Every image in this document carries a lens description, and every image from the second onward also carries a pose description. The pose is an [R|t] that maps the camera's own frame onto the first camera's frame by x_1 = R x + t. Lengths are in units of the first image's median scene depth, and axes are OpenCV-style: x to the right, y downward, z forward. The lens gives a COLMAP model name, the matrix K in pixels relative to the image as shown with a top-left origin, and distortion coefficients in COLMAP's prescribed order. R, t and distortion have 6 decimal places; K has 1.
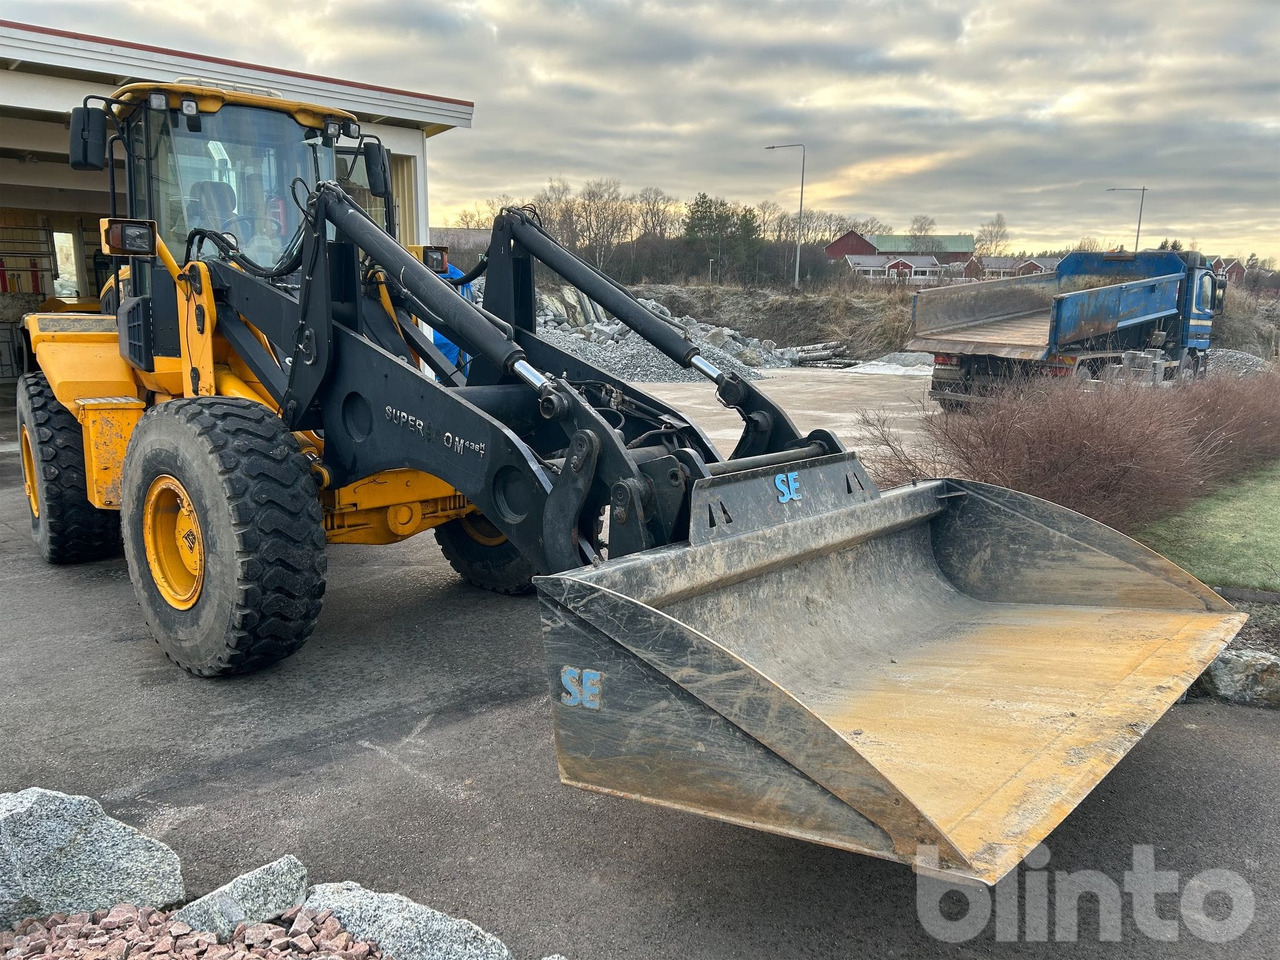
lens RADIAL K [[944.4, 0, 635.5], [0, 944.4, 483.7], [0, 0, 1]] dist [0.061282, -0.058935]
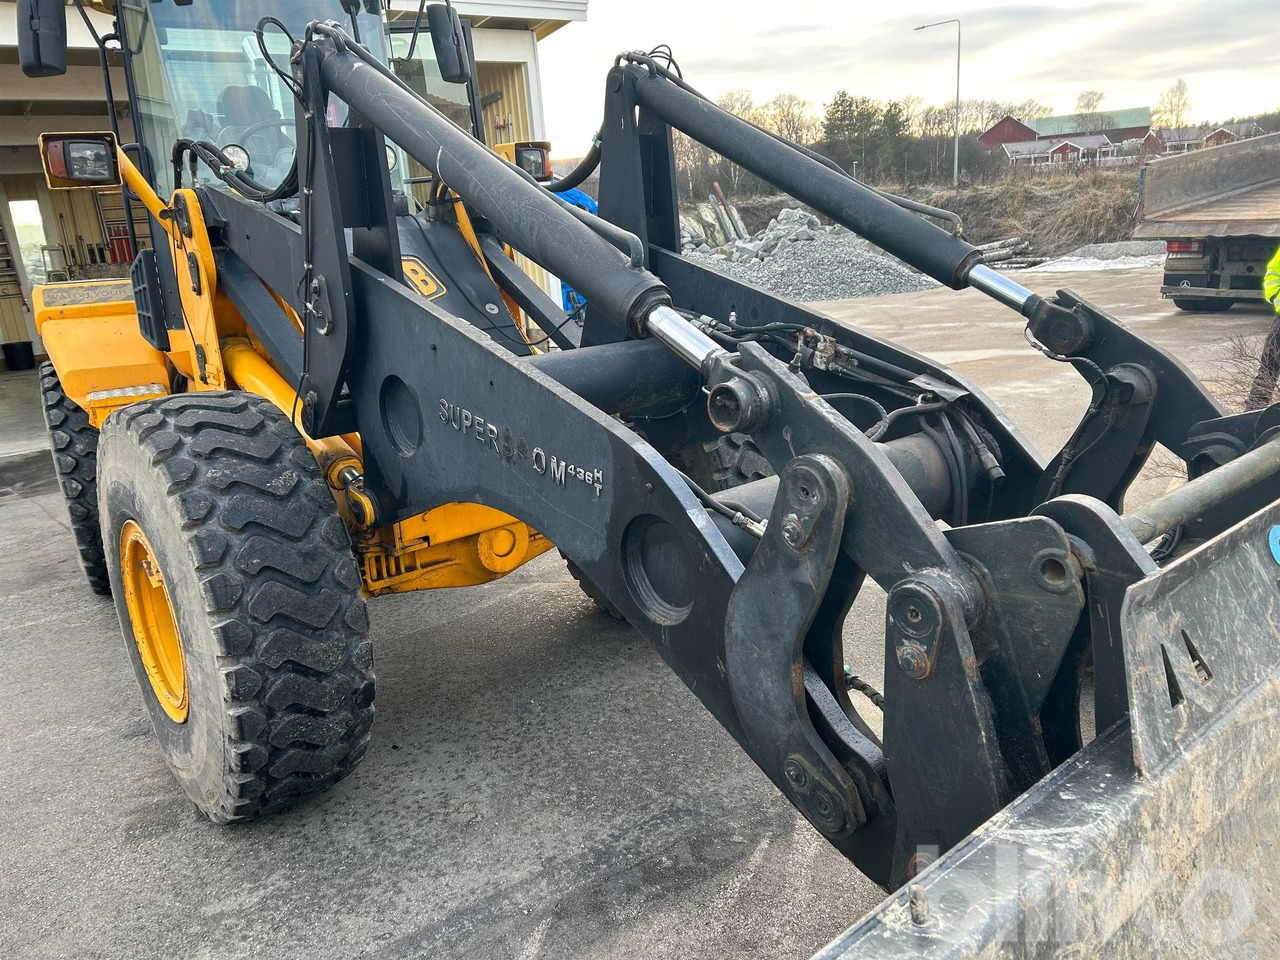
lens RADIAL K [[961.2, 0, 632.6], [0, 961.2, 479.1], [0, 0, 1]] dist [0.043260, -0.041089]
pose [[0.986296, -0.047848, -0.157895, -0.049076], [0.058821, 0.996113, 0.065566, -0.059090], [0.154144, -0.073955, 0.985277, 0.394155]]
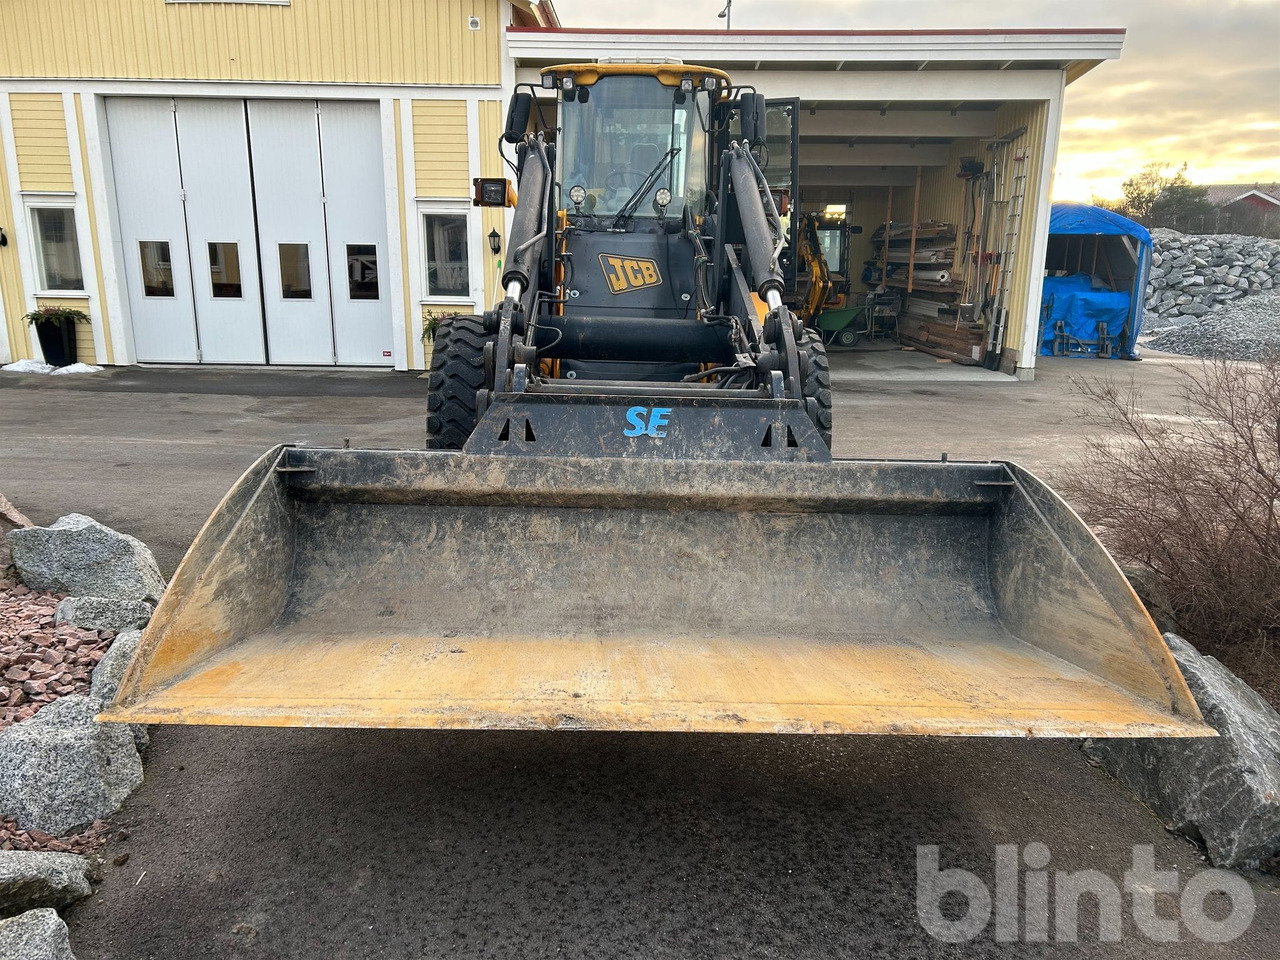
lens RADIAL K [[945.0, 0, 644.1], [0, 945.0, 479.1], [0, 0, 1]] dist [0.046970, -0.049104]
pose [[0.703088, 0.160995, -0.692639, 0.613452], [-0.142136, 0.986195, 0.084949, -0.014581], [0.696753, 0.038723, 0.716265, 0.258346]]
